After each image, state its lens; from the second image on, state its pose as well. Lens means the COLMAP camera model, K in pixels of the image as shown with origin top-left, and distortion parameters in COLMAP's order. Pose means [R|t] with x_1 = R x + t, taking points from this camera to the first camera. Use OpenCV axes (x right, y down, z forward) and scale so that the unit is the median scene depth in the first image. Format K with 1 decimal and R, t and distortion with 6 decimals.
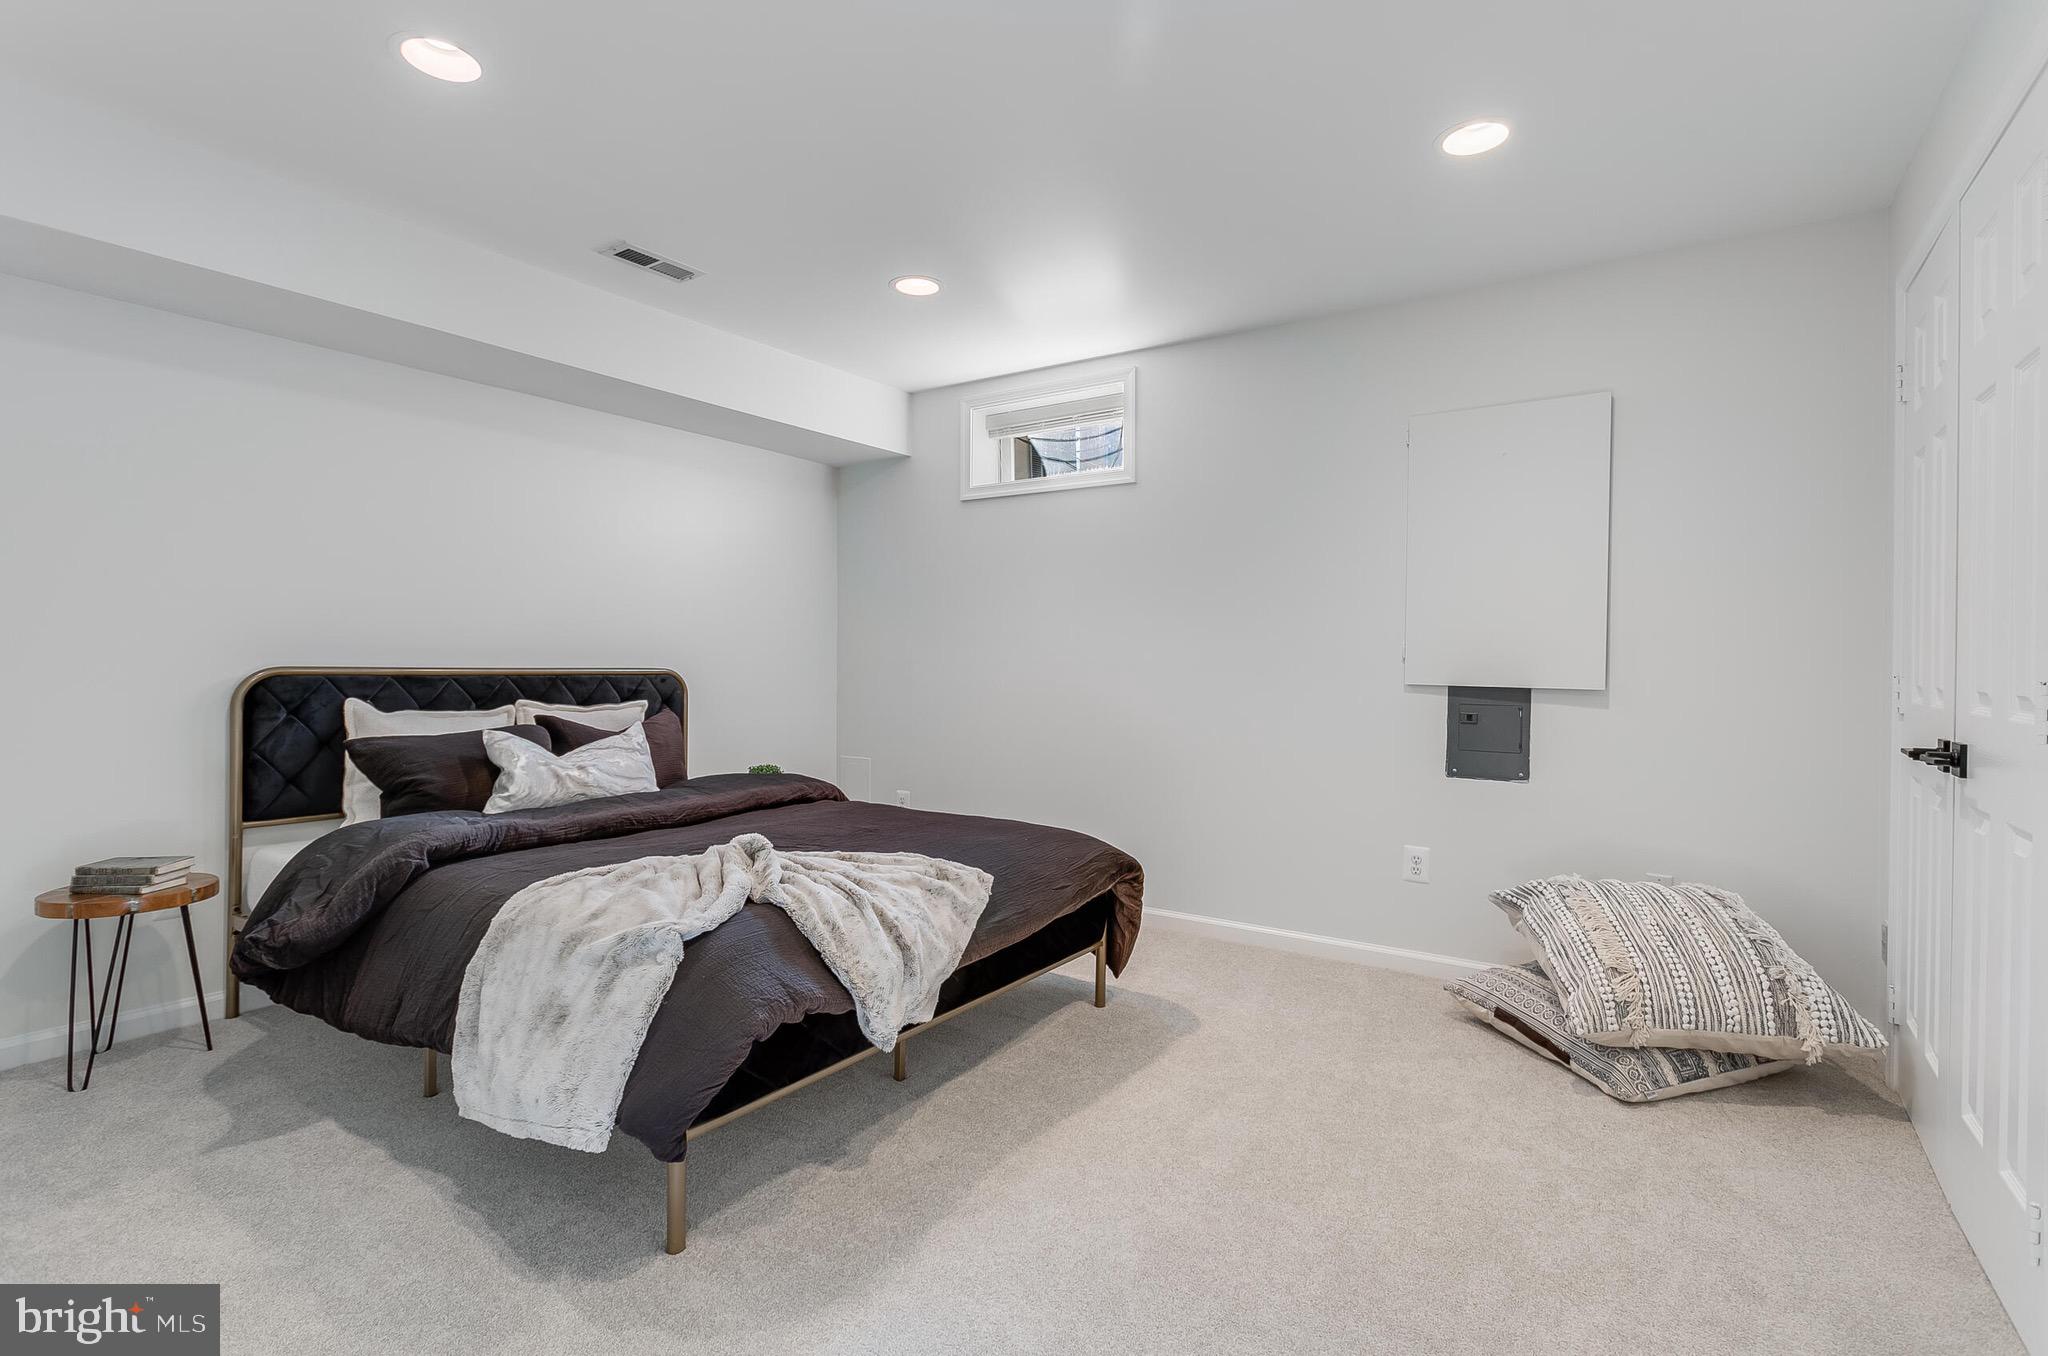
lens RADIAL K [[975.3, 0, 1015.2], [0, 975.3, 651.7], [0, 0, 1]] dist [-0.000307, 0.001559]
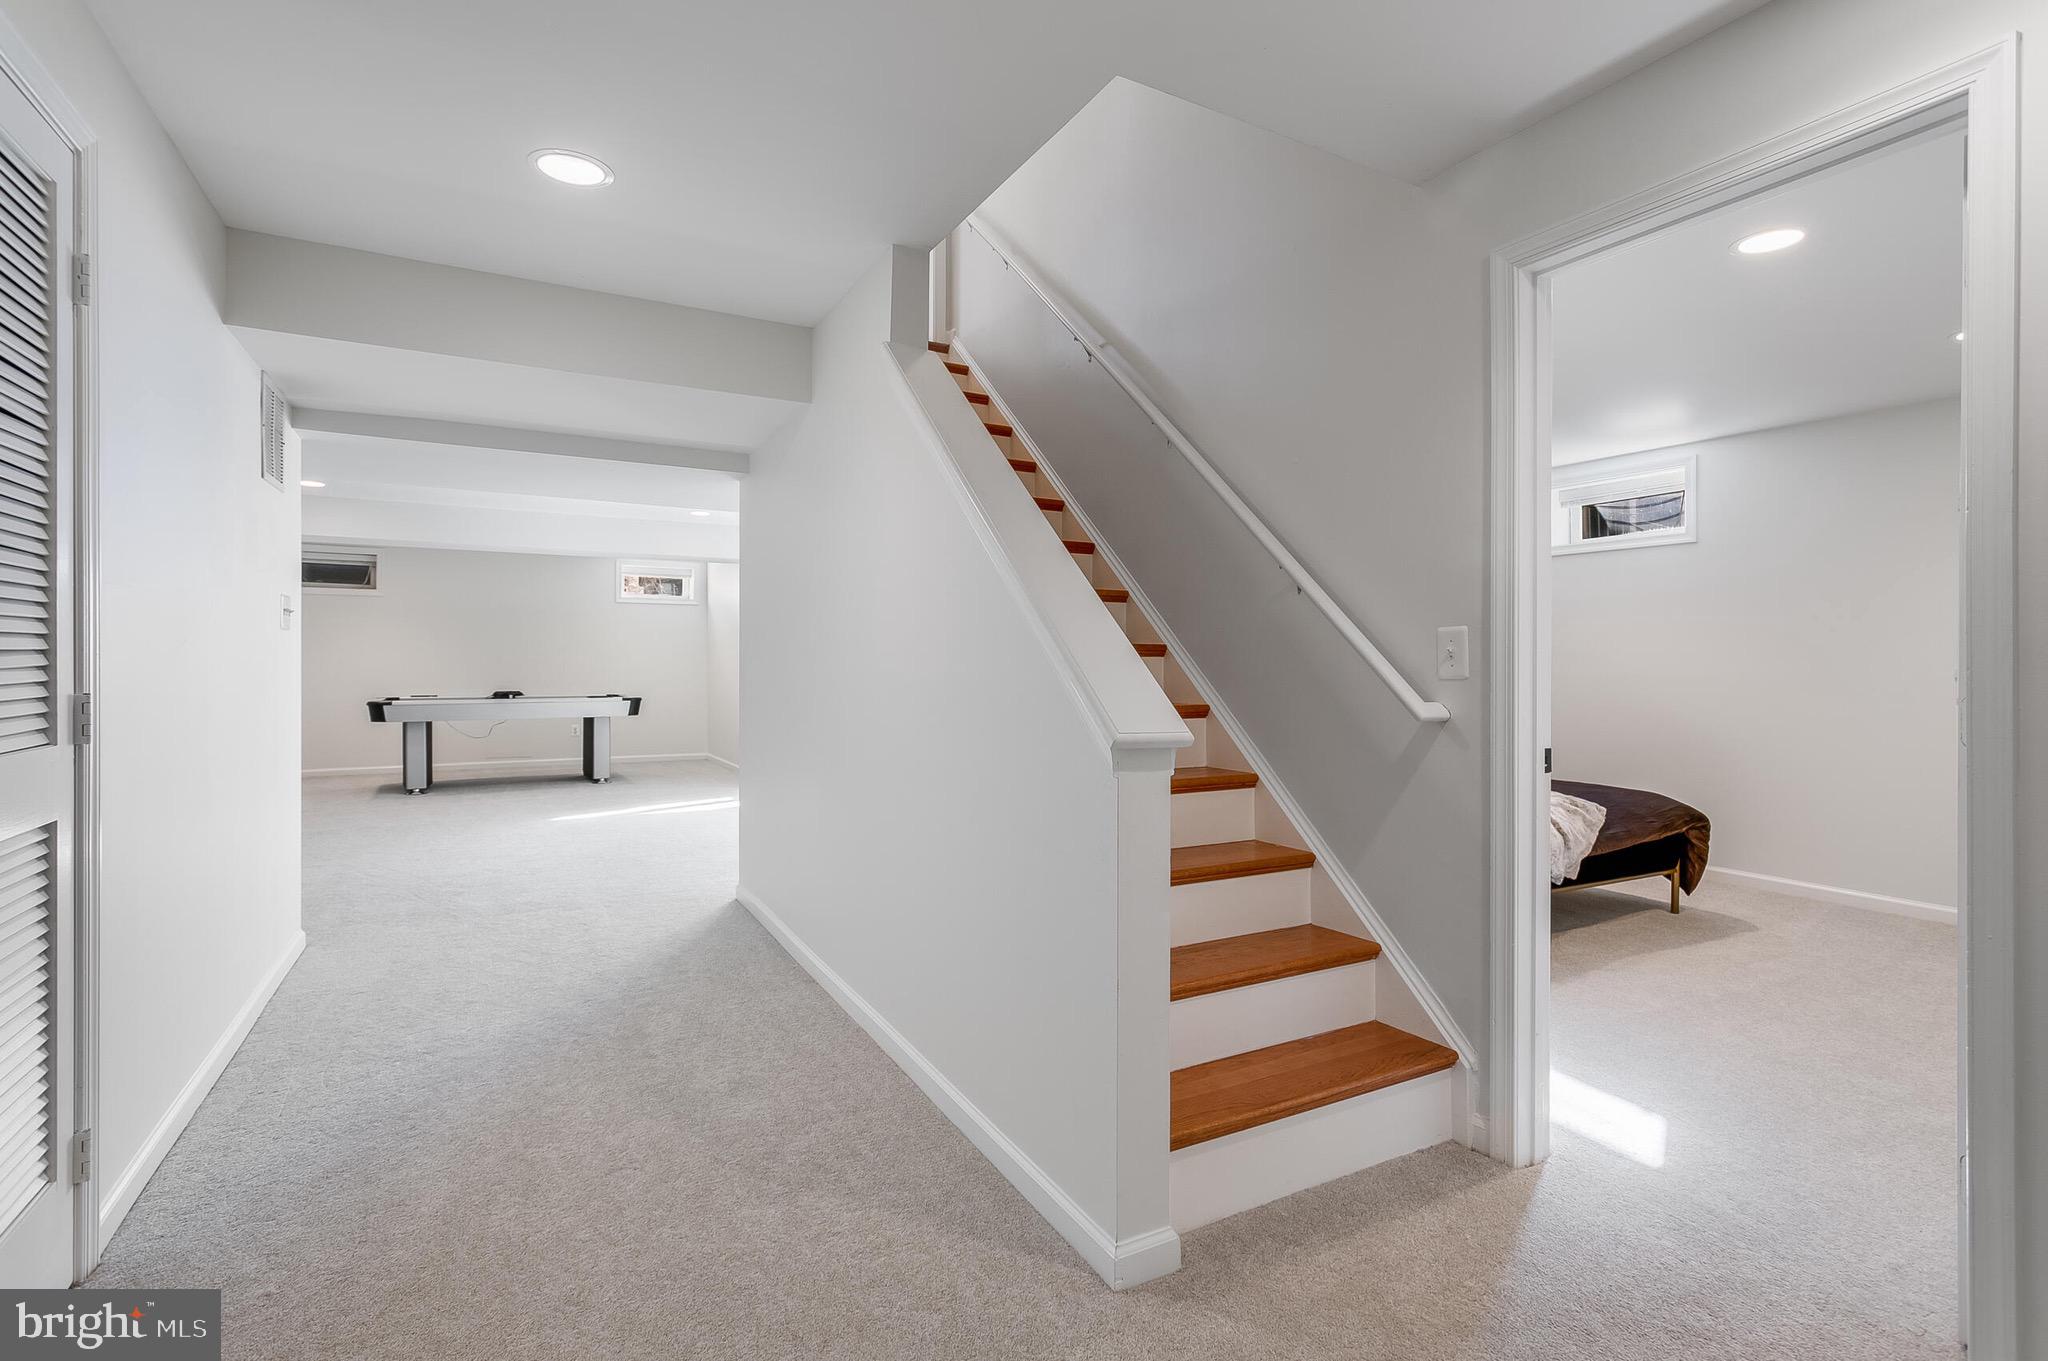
lens RADIAL K [[969.7, 0, 1035.2], [0, 969.7, 668.3], [0, 0, 1]] dist [0.003827, 0.000643]
pose [[0.899315, -0.003883, -0.437285, -0.146226], [0.005528, 0.999982, 0.002488, -0.017814], [0.437267, -0.004654, 0.899320, -0.781963]]
